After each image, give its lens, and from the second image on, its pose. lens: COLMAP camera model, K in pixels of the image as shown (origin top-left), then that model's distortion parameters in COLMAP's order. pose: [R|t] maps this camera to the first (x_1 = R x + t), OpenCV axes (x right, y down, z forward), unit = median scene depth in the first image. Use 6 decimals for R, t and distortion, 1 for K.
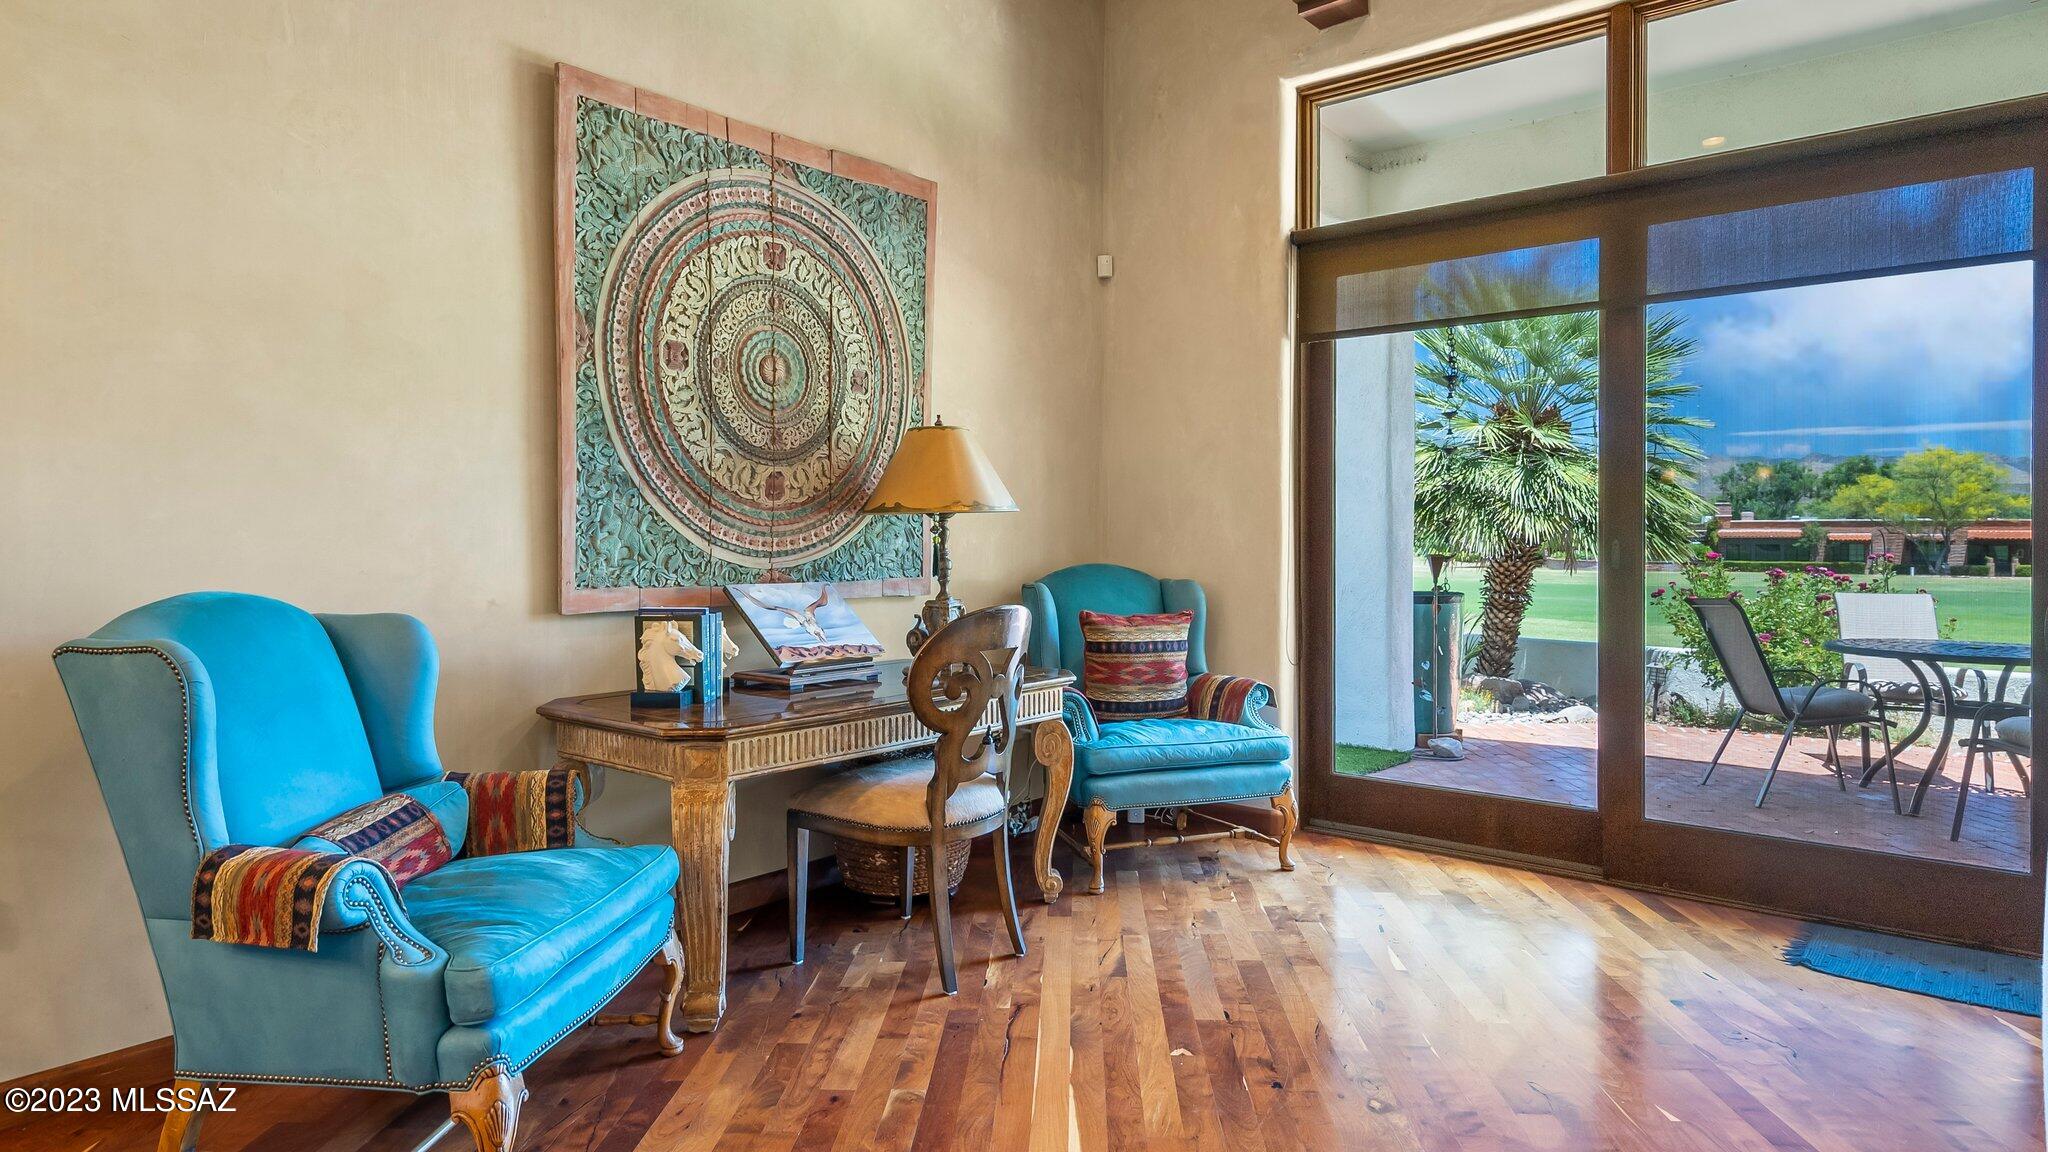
lens RADIAL K [[1179.1, 0, 1023.4], [0, 1179.1, 529.5], [0, 0, 1]] dist [0.003061, 0.000562]
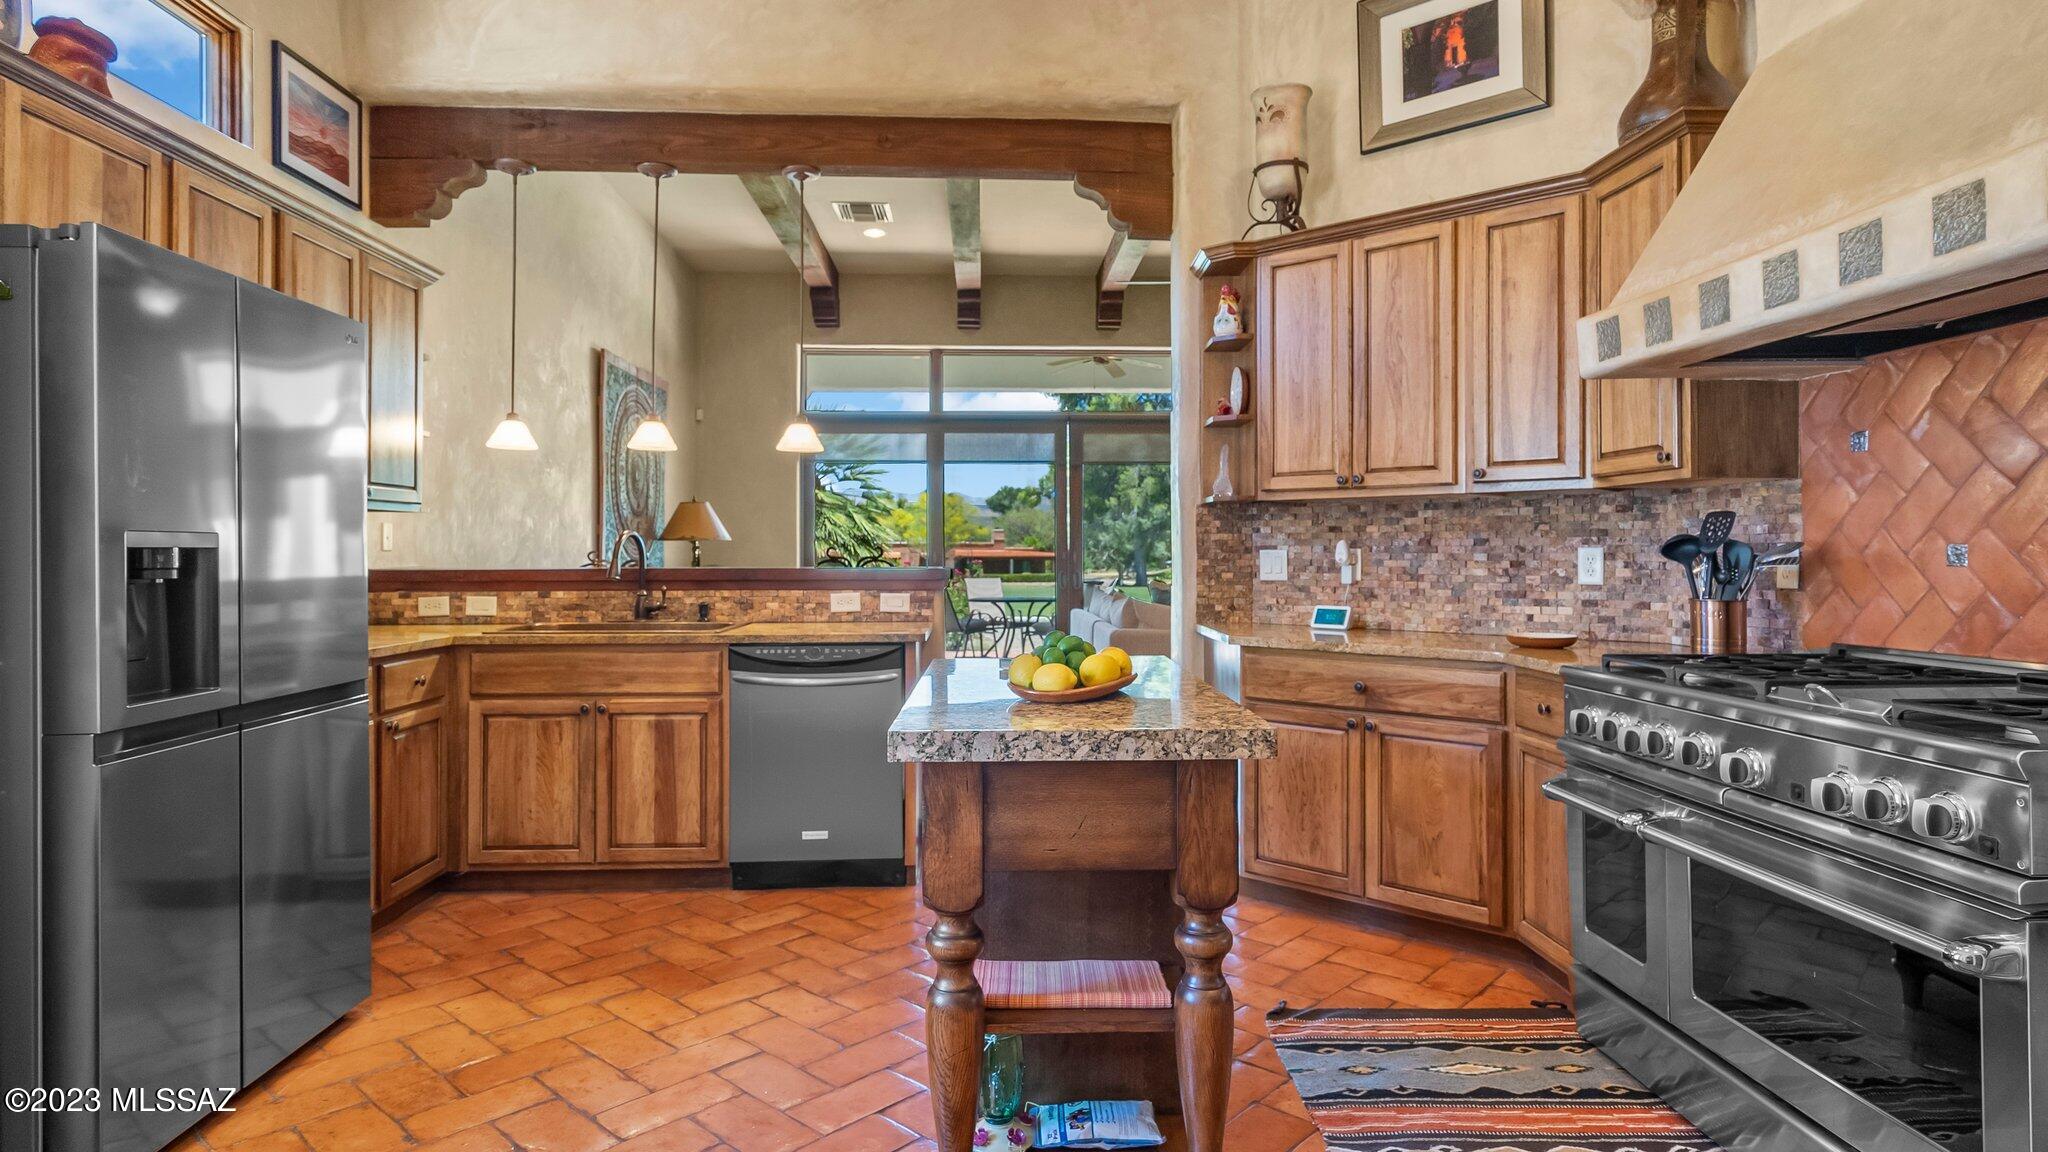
lens RADIAL K [[1155.7, 0, 1024.0], [0, 1155.7, 576.0], [0, 0, 1]] dist [-0.000018, -0.000012]
pose [[0.731854, -0.015505, 0.681285, -0.906631], [0.001187, 0.999769, 0.021478, 0.006643], [-0.681460, -0.014910, 0.731703, -0.837012]]
